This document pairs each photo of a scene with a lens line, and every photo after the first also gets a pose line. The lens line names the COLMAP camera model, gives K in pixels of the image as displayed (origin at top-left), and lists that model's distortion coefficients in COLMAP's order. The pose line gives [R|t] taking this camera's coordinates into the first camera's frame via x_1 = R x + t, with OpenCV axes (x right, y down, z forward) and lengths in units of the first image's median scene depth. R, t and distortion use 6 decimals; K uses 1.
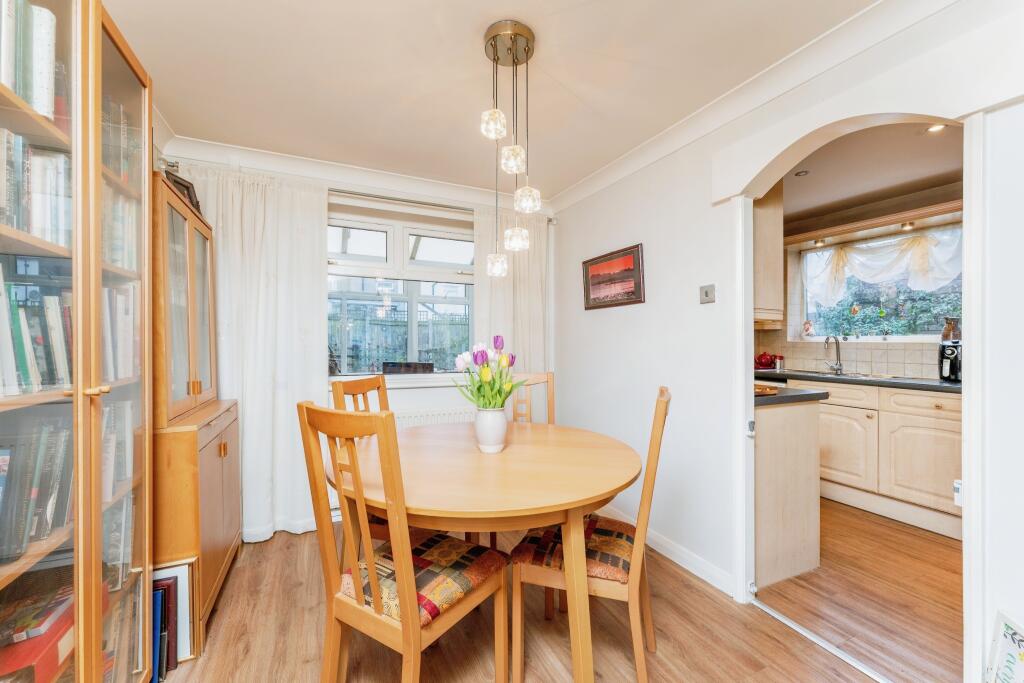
lens RADIAL K [[418.4, 0, 512.0], [0, 418.4, 341.5], [0, 0, 1]] dist [0.015350, 0.000018]
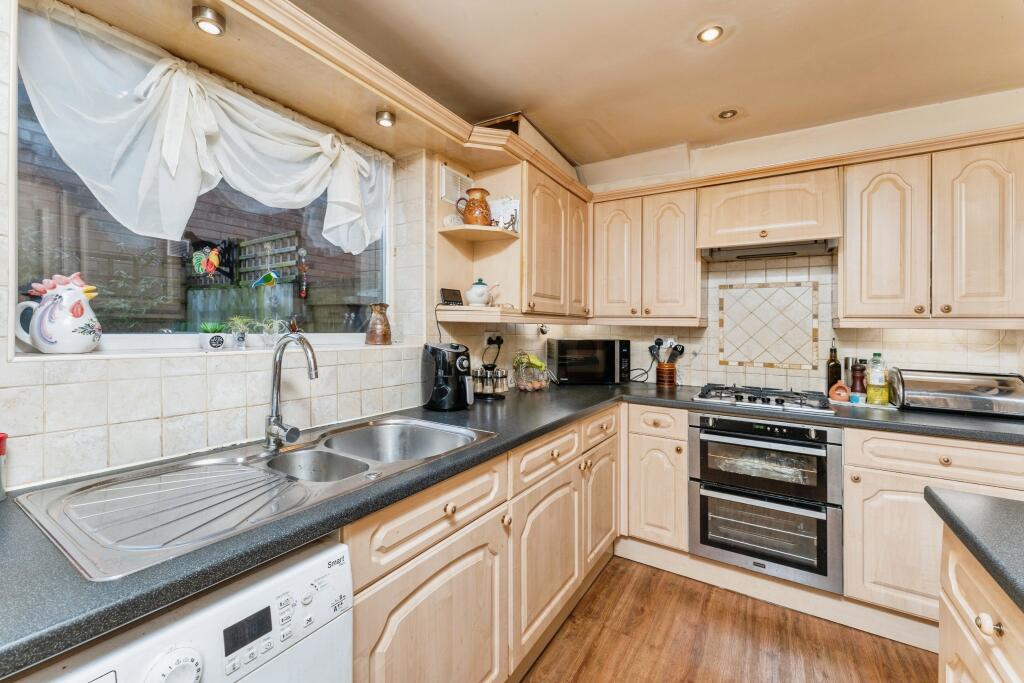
lens RADIAL K [[418.4, 0, 512.0], [0, 418.4, 341.5], [0, 0, 1]] dist [0.015350, 0.000018]
pose [[-0.534189, -0.031055, 0.844794, 0.392260], [-0.009632, 0.999484, 0.030650, -0.021580], [-0.845310, 0.008236, -0.534213, 1.015552]]
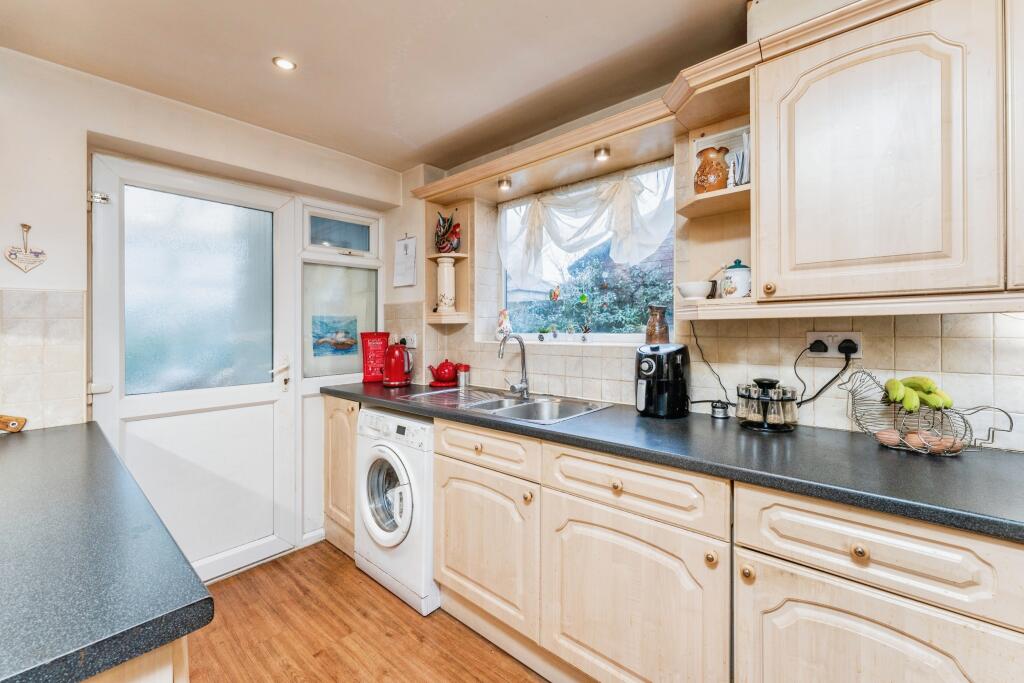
lens RADIAL K [[418.4, 0, 512.0], [0, 418.4, 341.5], [0, 0, 1]] dist [0.015350, 0.000018]
pose [[0.922639, -0.029094, 0.384565, 0.526927], [0.016360, 0.999205, 0.036343, -0.026323], [-0.385317, -0.027240, 0.922382, 0.448788]]
